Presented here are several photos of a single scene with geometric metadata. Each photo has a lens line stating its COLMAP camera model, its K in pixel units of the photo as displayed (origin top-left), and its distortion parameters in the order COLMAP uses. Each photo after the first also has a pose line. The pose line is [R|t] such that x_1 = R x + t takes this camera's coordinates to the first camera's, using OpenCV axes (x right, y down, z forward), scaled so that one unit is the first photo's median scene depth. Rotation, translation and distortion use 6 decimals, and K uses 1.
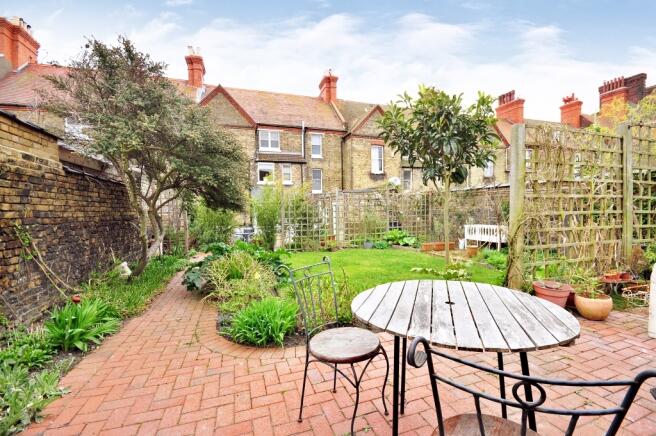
lens RADIAL K [[287.9, 0, 328.5], [0, 287.9, 216.4], [0, 0, 1]] dist [-0.000733, -0.000077]
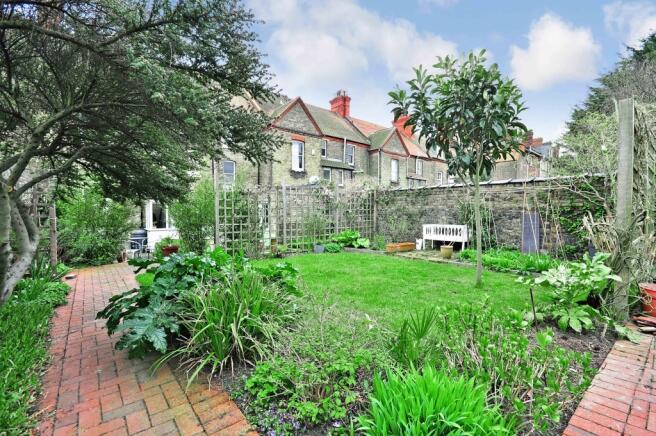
lens RADIAL K [[287.9, 0, 328.9], [0, 287.9, 217.1], [0, 0, 1]] dist [-0.000733, -0.000077]
pose [[0.926429, 0.009058, 0.376360, -0.161388], [-0.006622, 0.999948, -0.007764, 0.012282], [-0.376411, 0.004700, 0.926441, 0.191679]]
